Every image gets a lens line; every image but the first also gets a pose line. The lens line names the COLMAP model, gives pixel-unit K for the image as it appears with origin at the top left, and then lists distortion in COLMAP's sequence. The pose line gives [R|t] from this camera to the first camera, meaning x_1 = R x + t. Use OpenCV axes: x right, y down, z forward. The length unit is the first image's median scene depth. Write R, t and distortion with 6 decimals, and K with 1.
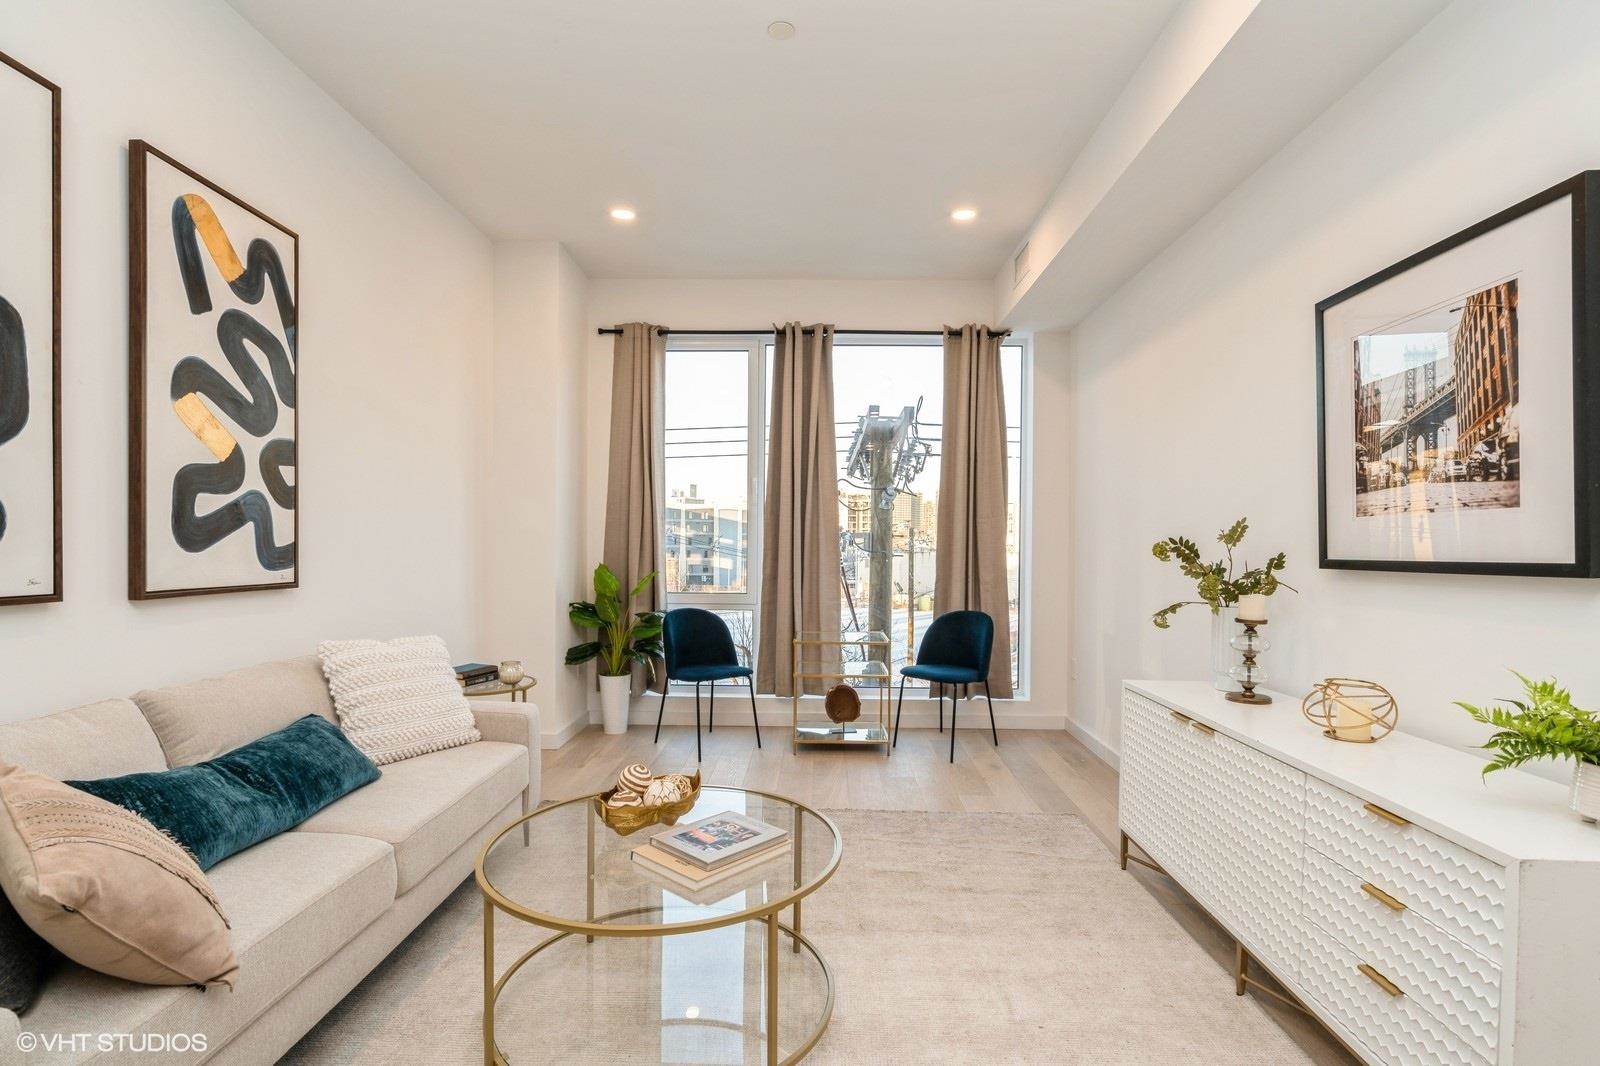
lens RADIAL K [[753.1, 0, 799.4], [0, 753.1, 558.1], [0, 0, 1]] dist [0.001770, 0.001018]
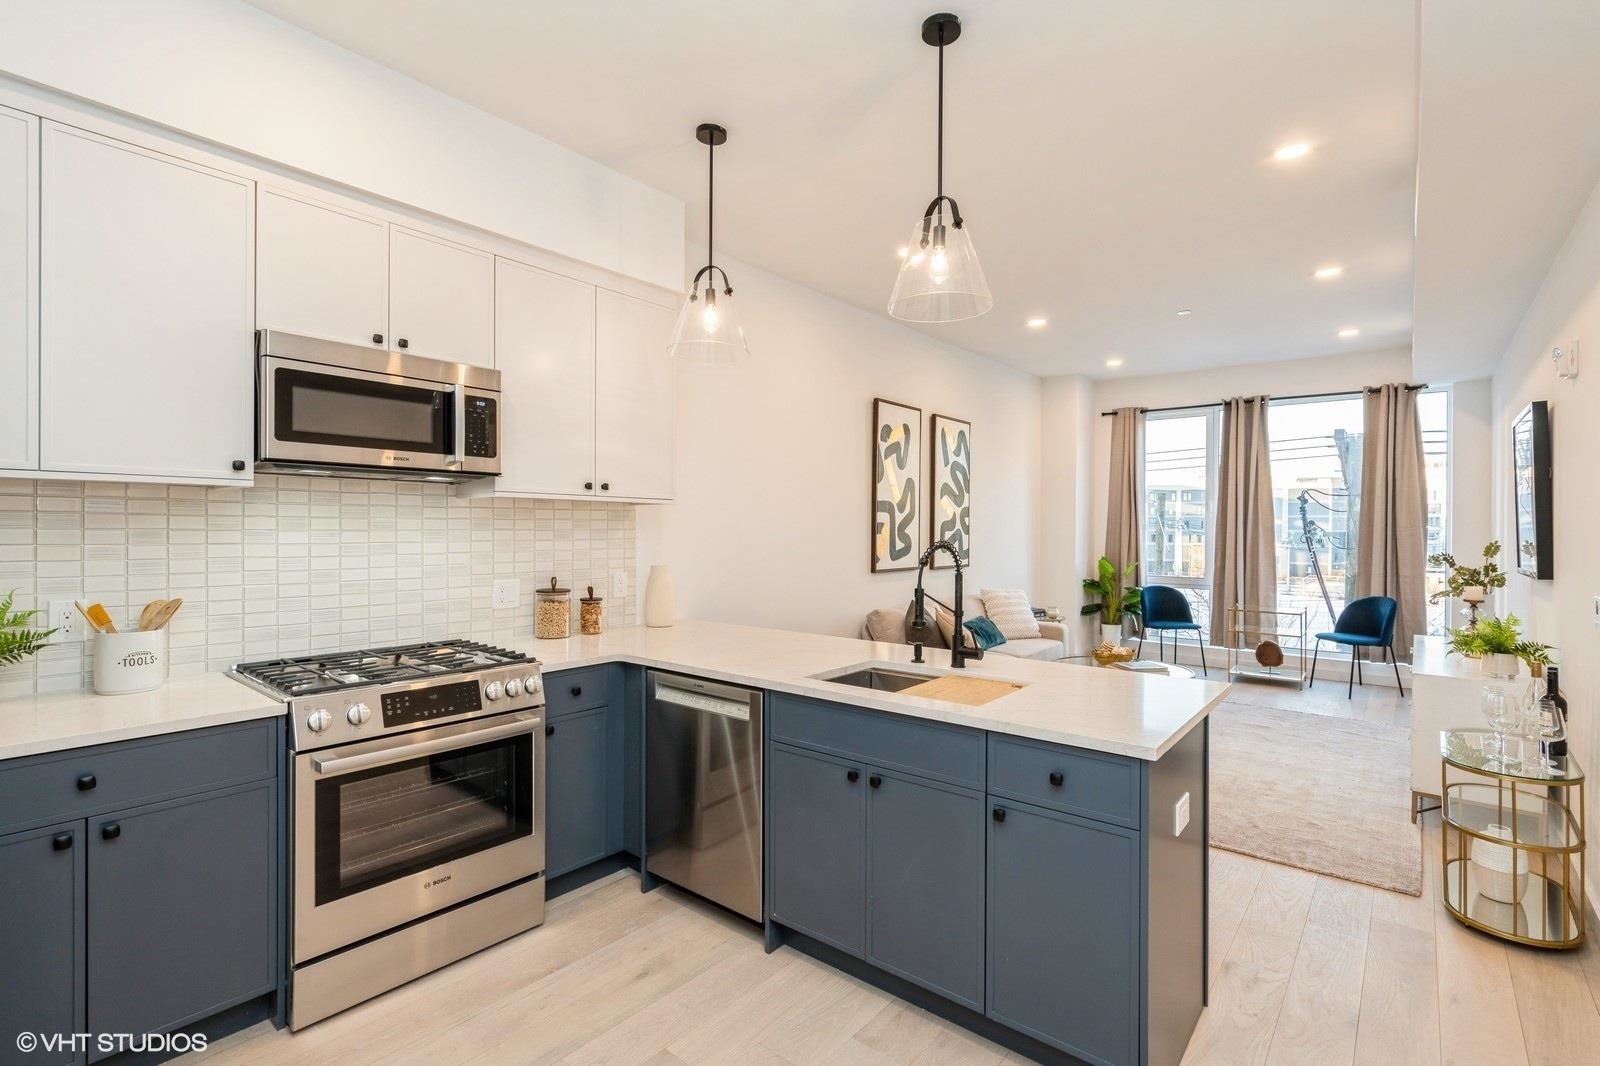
lens RADIAL K [[731.8, 0, 800.0], [0, 731.8, 533.0], [0, 0, 1]] dist [-0.034994, 0.023150]
pose [[0.783488, 0.000480, -0.621407, 0.238723], [-0.007589, 0.999933, -0.008796, -0.028536], [0.621361, 0.011608, 0.783438, -0.761700]]
